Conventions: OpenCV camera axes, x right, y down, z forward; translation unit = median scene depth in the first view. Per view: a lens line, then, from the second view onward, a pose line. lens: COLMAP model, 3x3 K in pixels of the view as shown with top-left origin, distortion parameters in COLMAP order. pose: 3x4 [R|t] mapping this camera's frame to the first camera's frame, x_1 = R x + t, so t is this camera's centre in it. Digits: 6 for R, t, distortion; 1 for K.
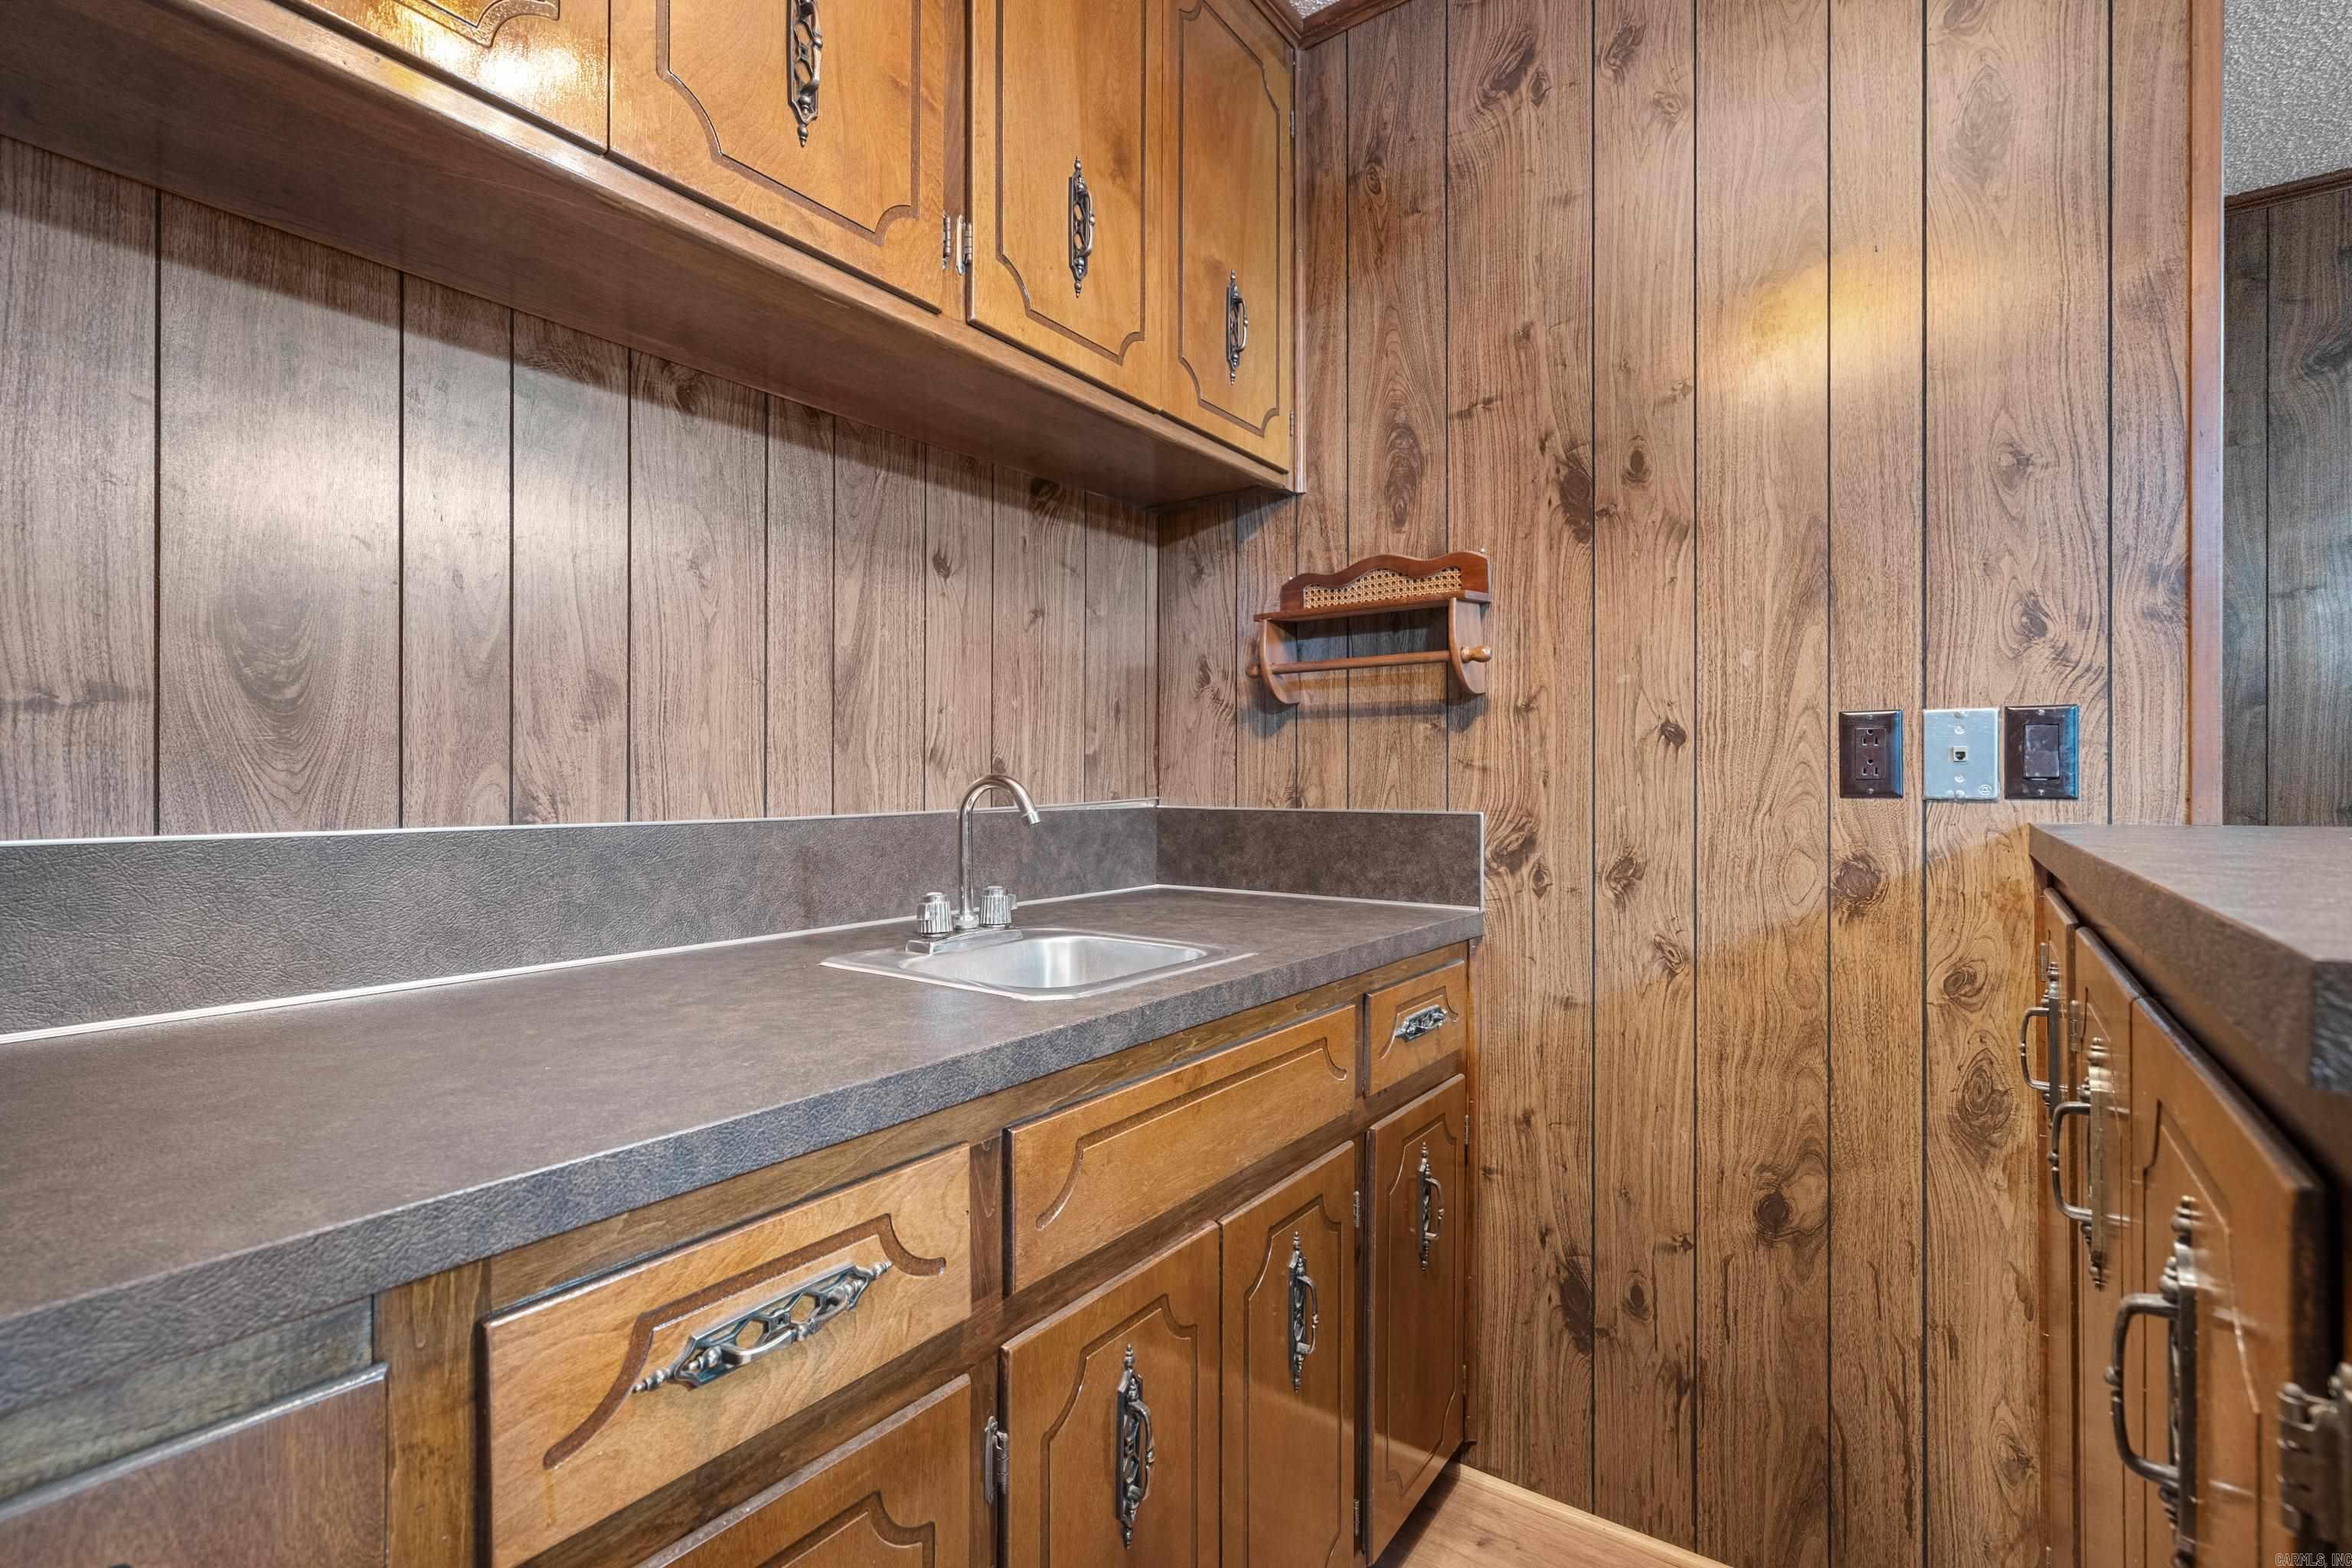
lens RADIAL K [[1062.2, 0, 1176.0], [0, 1062.2, 784.0], [0, 0, 1]] dist [-0.000936, 0.000507]
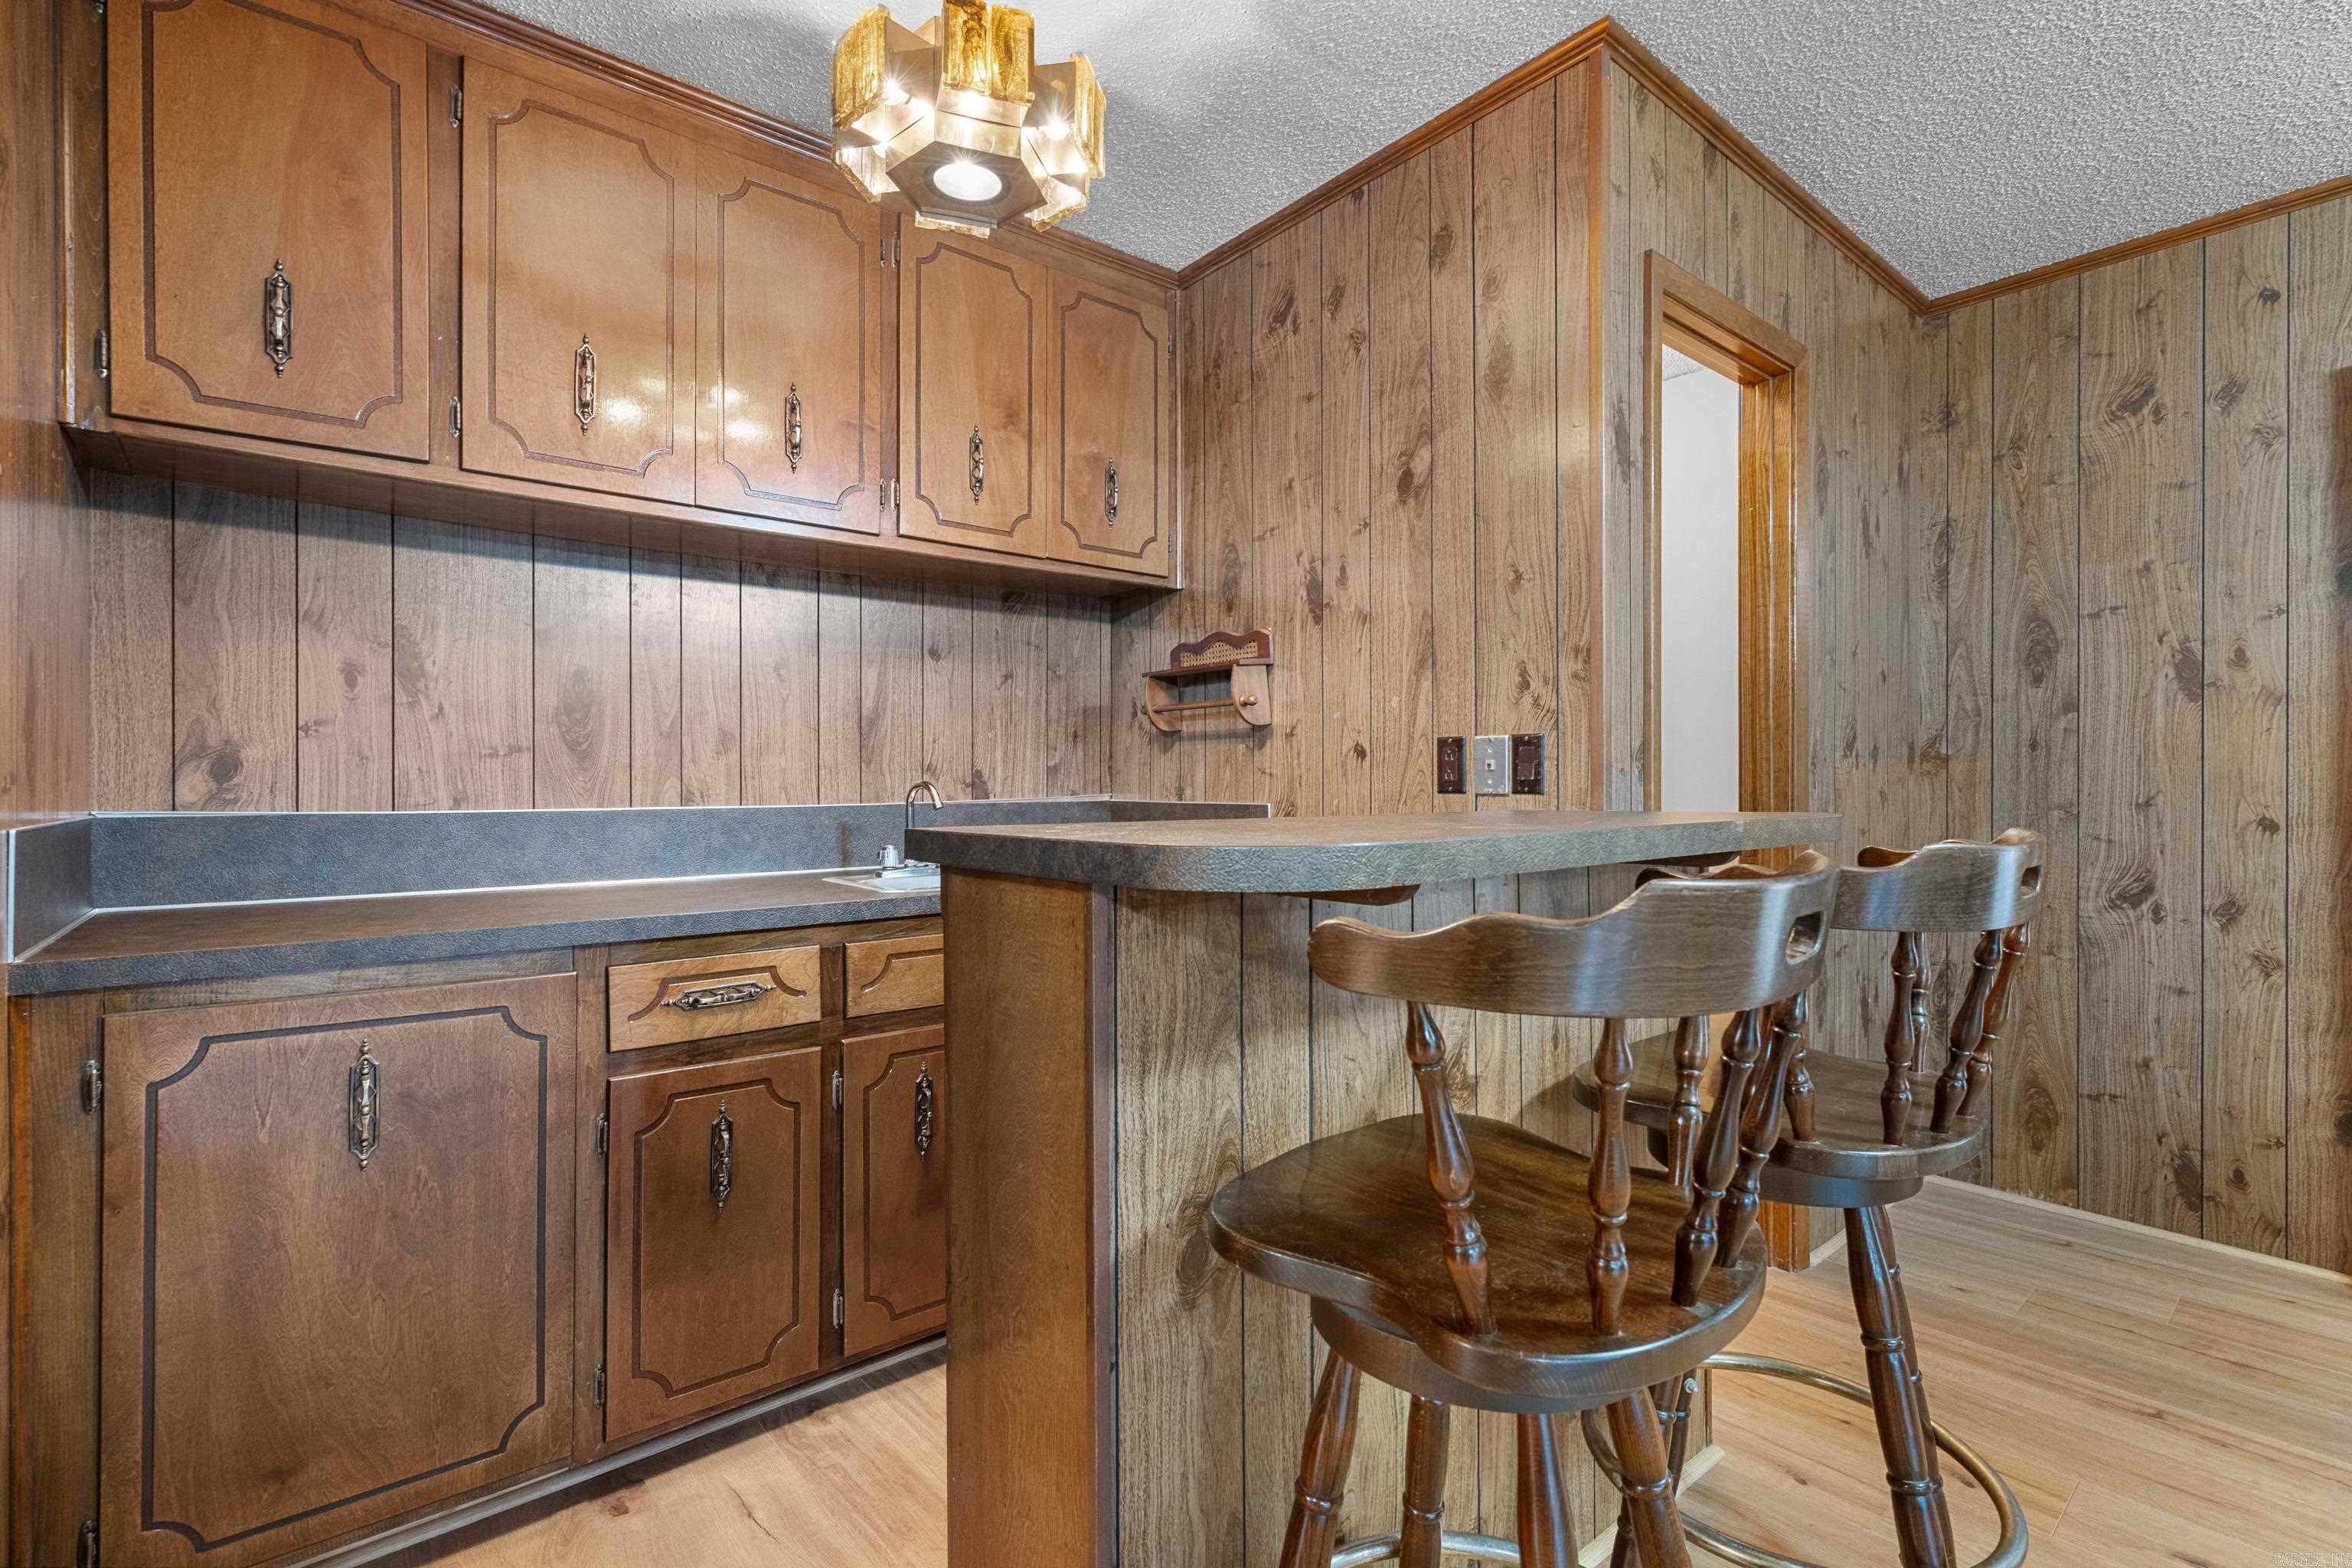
lens RADIAL K [[1062.2, 0, 1176.0], [0, 1062.2, 784.0], [0, 0, 1]] dist [-0.000936, 0.000507]
pose [[0.966471, -0.002749, -0.256762, 0.619798], [0.003150, 0.999994, 0.001152, -0.003517], [0.256757, -0.001922, 0.966474, -0.551905]]
